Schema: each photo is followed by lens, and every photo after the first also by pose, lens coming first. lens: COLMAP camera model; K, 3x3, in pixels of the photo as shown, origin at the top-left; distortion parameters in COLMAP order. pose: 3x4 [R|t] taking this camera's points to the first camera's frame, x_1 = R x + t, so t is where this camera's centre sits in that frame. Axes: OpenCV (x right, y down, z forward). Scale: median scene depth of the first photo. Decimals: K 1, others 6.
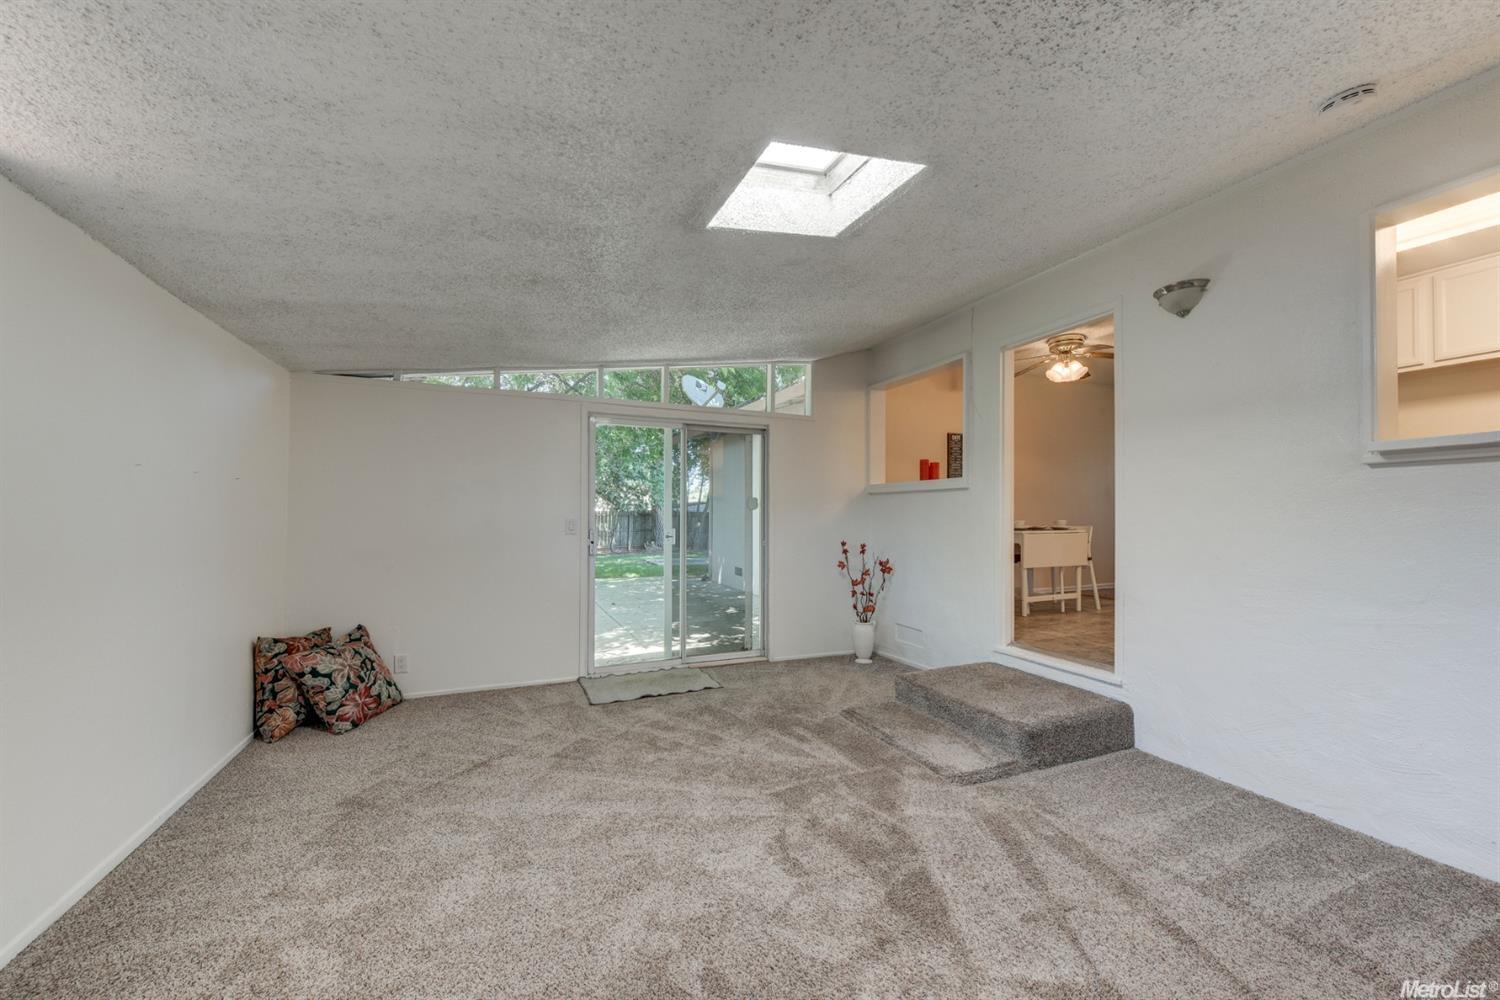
lens RADIAL K [[586.2, 0, 749.5], [0, 586.2, 511.9], [0, 0, 1]] dist [0.001279, -0.000384]
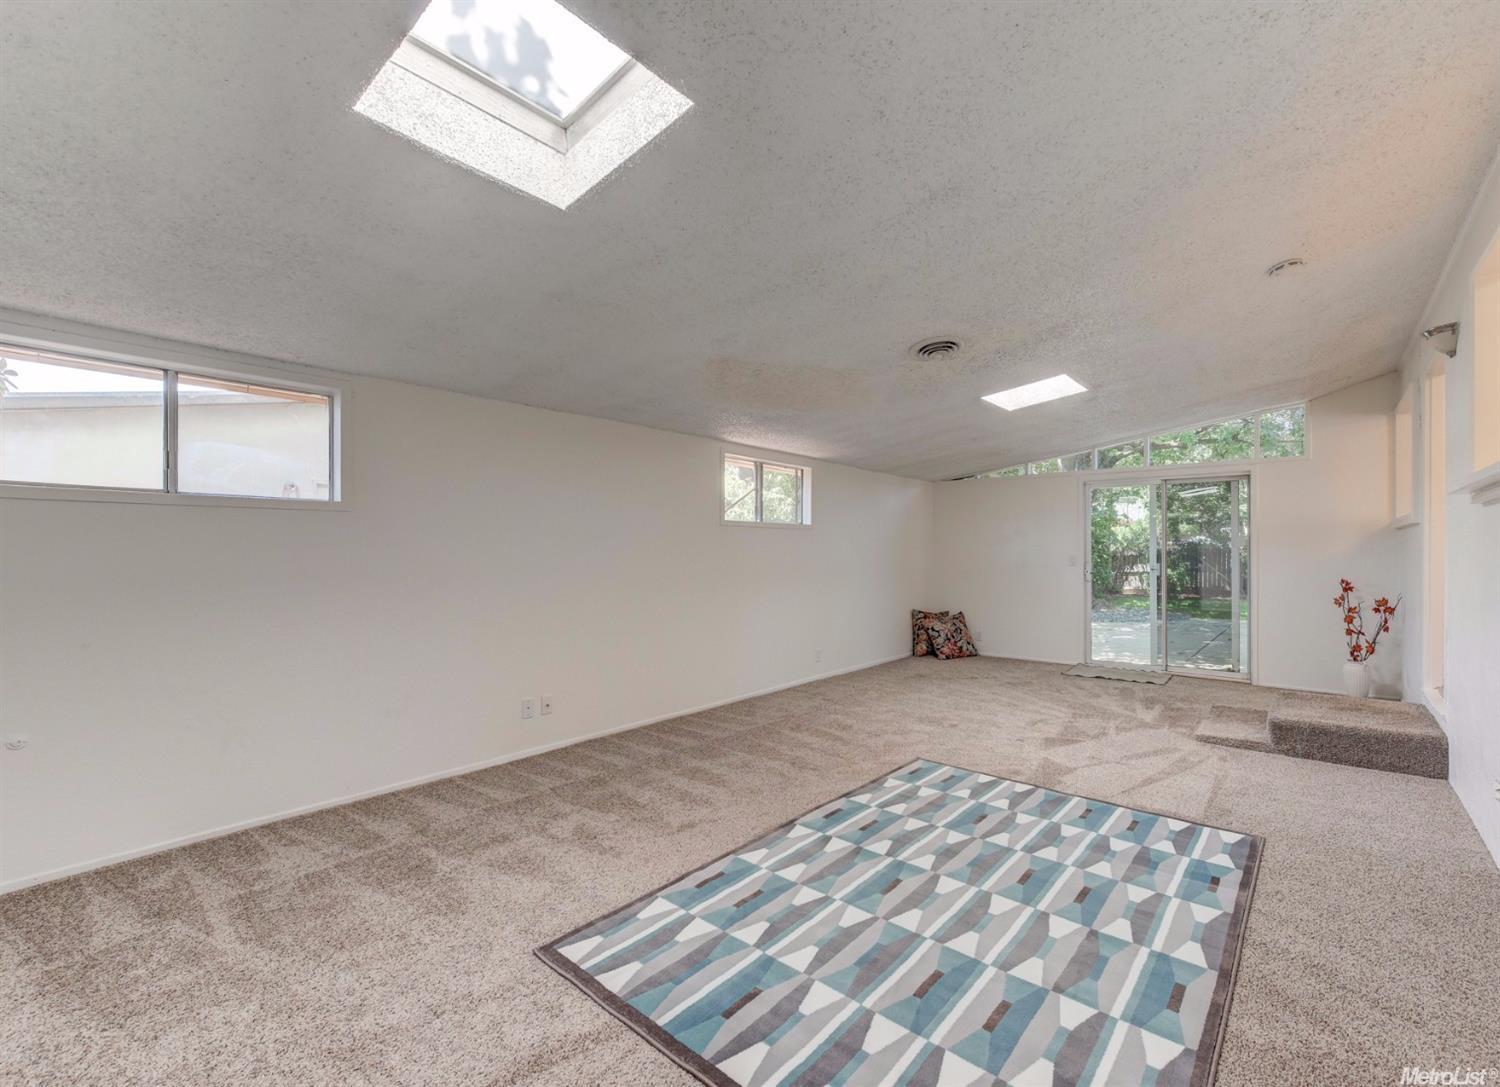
lens RADIAL K [[632.2, 0, 821.4], [0, 632.2, 541.2], [0, 0, 1]] dist [0.001722, -0.000744]
pose [[0.494361, -0.019446, -0.869039, 1.013539], [0.007536, 0.999808, -0.018085, 0.000318], [0.869224, 0.002391, 0.494413, -0.450417]]
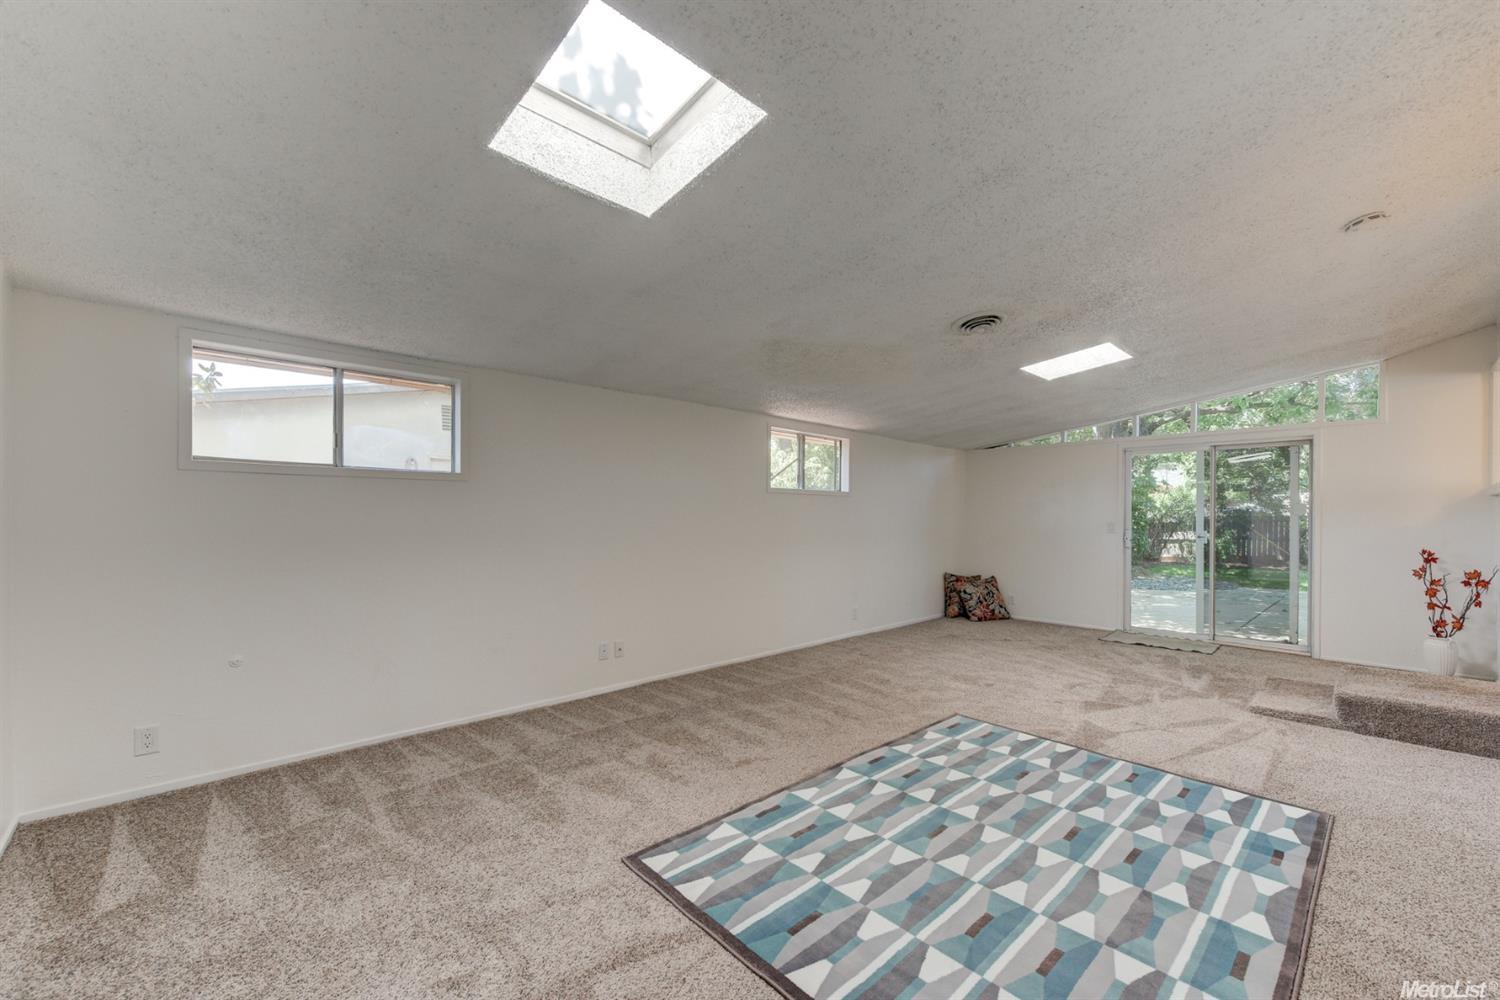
lens RADIAL K [[586.2, 0, 759.1], [0, 586.2, 511.5], [0, 0, 1]] dist [0.001279, -0.000384]
pose [[0.356761, -0.010818, -0.934133, 1.011317], [0.001477, 0.999938, -0.011016, 0.000008], [0.934195, 0.002550, 0.356755, -0.482931]]
